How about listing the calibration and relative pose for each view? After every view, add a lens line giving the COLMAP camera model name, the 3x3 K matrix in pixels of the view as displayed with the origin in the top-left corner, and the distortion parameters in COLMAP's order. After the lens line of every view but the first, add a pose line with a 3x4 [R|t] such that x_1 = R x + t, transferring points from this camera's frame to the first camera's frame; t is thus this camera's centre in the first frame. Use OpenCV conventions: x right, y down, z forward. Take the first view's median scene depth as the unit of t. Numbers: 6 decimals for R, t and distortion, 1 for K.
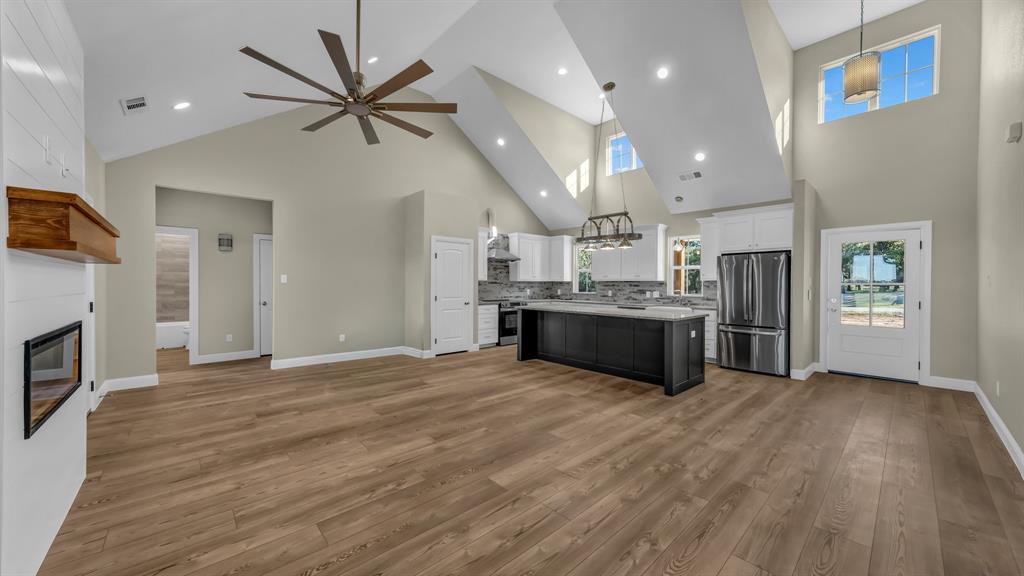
lens RADIAL K [[369.1, 0, 518.7], [0, 369.1, 284.1], [0, 0, 1]] dist [0.001224, 0.000146]
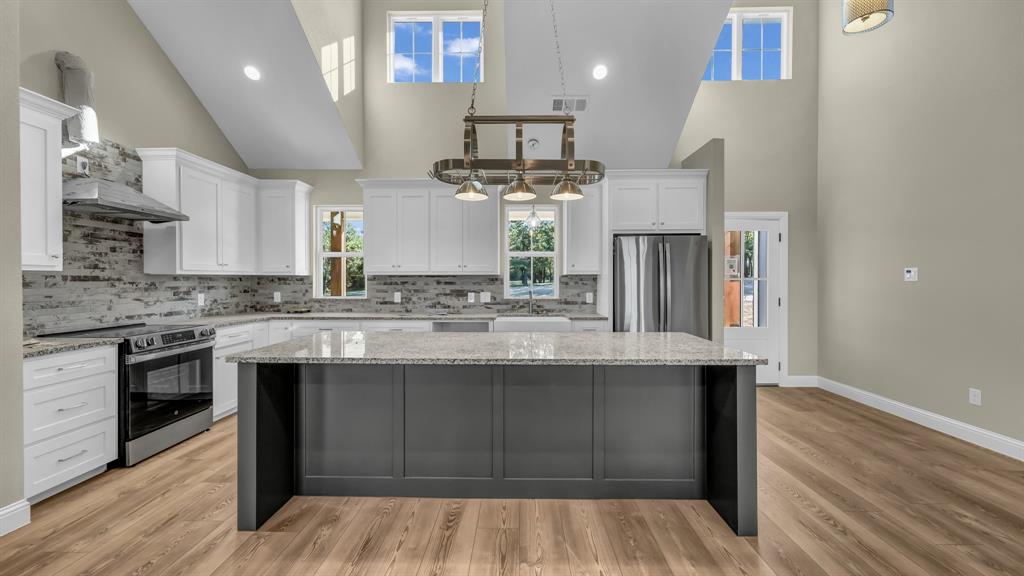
lens RADIAL K [[403.6, 0, 518.5], [0, 403.6, 282.7], [0, 0, 1]] dist [0.002702, 0.000433]
pose [[0.689572, -0.008651, 0.724165, -0.067279], [0.004225, 0.999960, 0.007923, -0.001003], [-0.724204, -0.002403, 0.689581, 0.474269]]
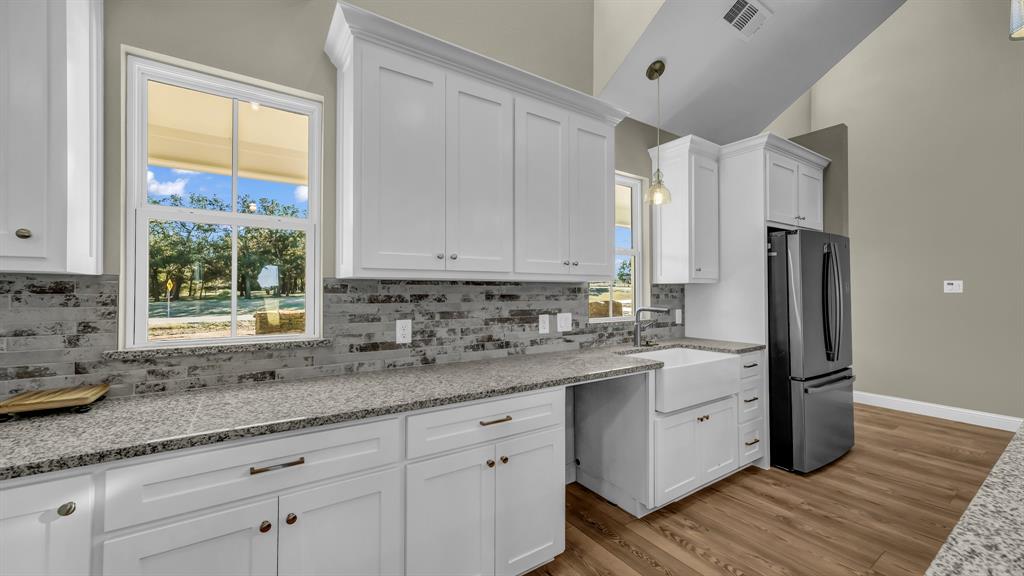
lens RADIAL K [[389.0, 0, 527.8], [0, 389.0, 288.8], [0, 0, 1]] dist [0.001819, 0.000167]
pose [[0.145452, 0.002753, 0.989362, 0.015717], [0.001166, 0.999995, -0.002954, -0.001493], [-0.989365, 0.001584, 0.145448, 0.926766]]
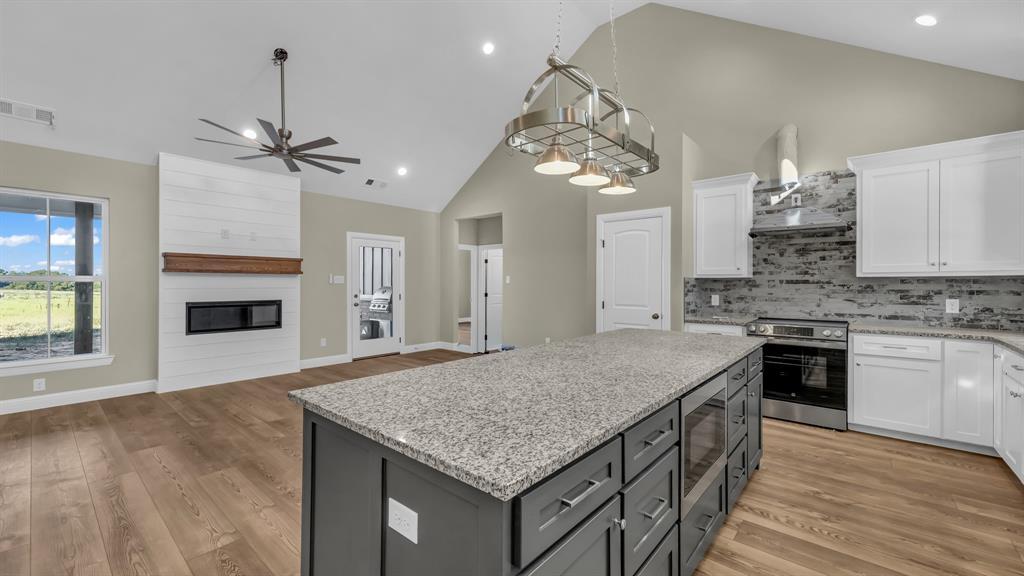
lens RADIAL K [[403.6, 0, 518.5], [0, 403.6, 282.7], [0, 0, 1]] dist [0.002702, 0.000433]
pose [[0.116919, -0.008152, -0.993108, 0.421616], [-0.003275, 0.999958, -0.008594, 0.003284], [0.993136, 0.004257, 0.116888, 0.619946]]
